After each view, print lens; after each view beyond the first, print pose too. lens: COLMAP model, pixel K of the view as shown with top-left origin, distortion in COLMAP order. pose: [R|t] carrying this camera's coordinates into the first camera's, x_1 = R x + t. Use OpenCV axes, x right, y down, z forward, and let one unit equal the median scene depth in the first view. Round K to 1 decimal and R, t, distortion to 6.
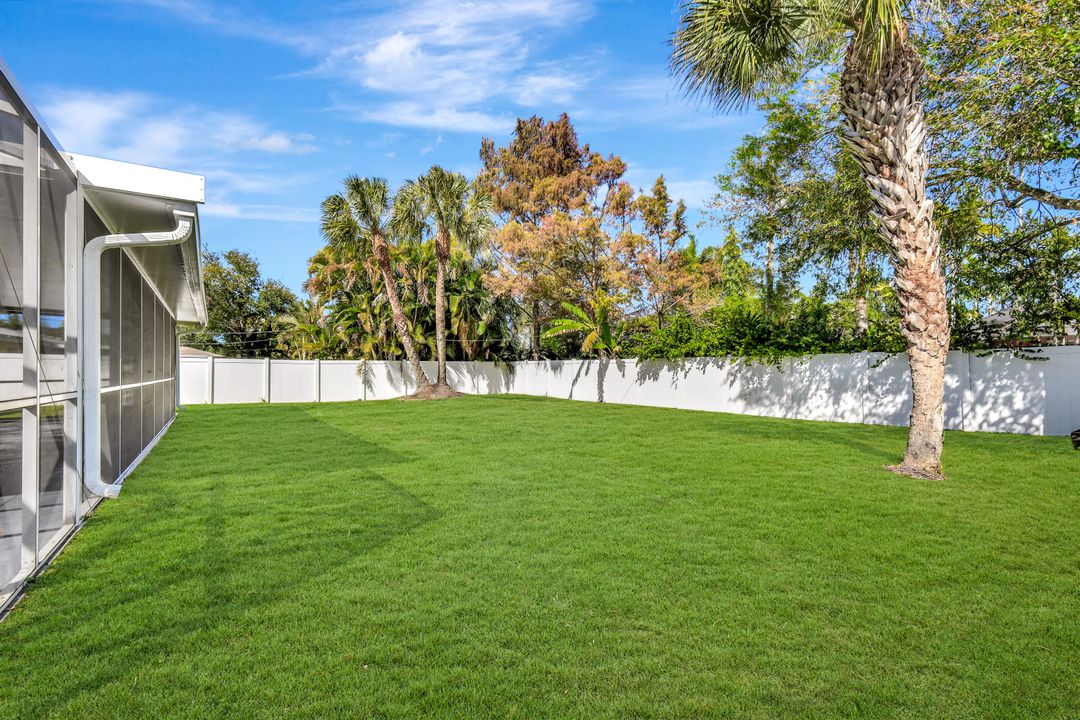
lens RADIAL K [[479.4, 0, 546.2], [0, 479.4, 358.2], [0, 0, 1]] dist [0.026031, 0.001575]
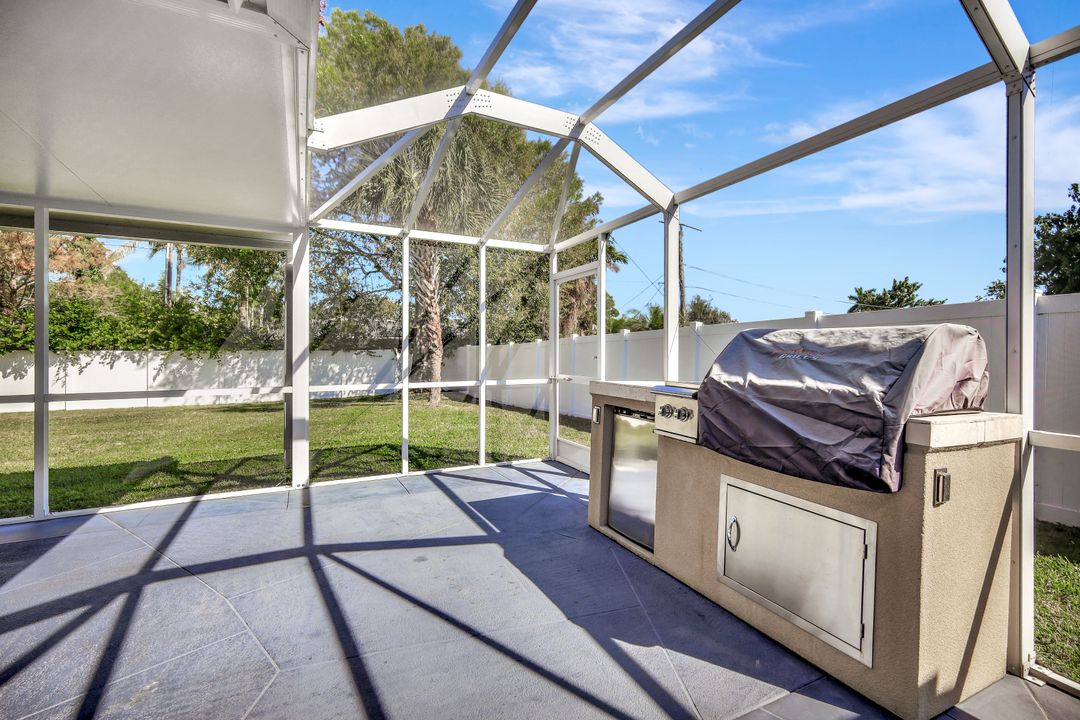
lens RADIAL K [[479.4, 0, 529.8], [0, 479.4, 358.9], [0, 0, 1]] dist [0.026031, 0.001575]
pose [[0.144289, -0.009424, 0.989491, -0.595598], [-0.016794, 0.999787, 0.011971, -0.013238], [-0.989393, -0.018345, 0.144100, 0.069549]]
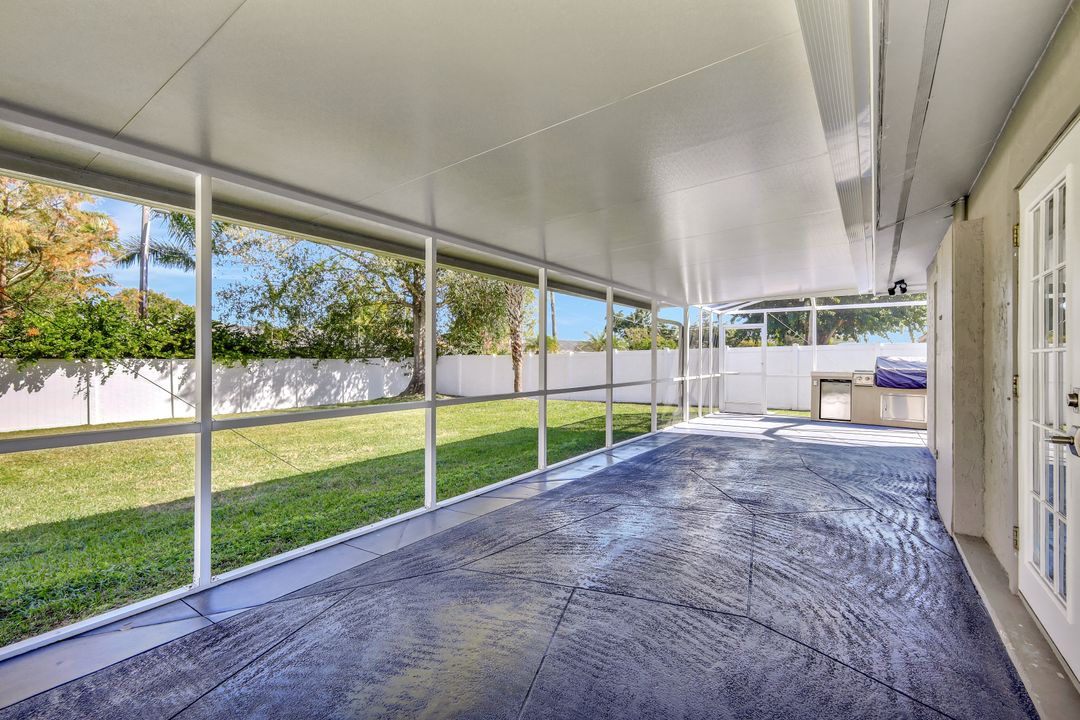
lens RADIAL K [[479.4, 0, 536.0], [0, 479.4, 362.6], [0, 0, 1]] dist [0.026031, 0.001575]
pose [[-0.421658, 0.001163, 0.906754, -0.867042], [-0.015911, 0.999836, -0.008682, 0.003198], [-0.906616, -0.018088, -0.421570, 0.875790]]
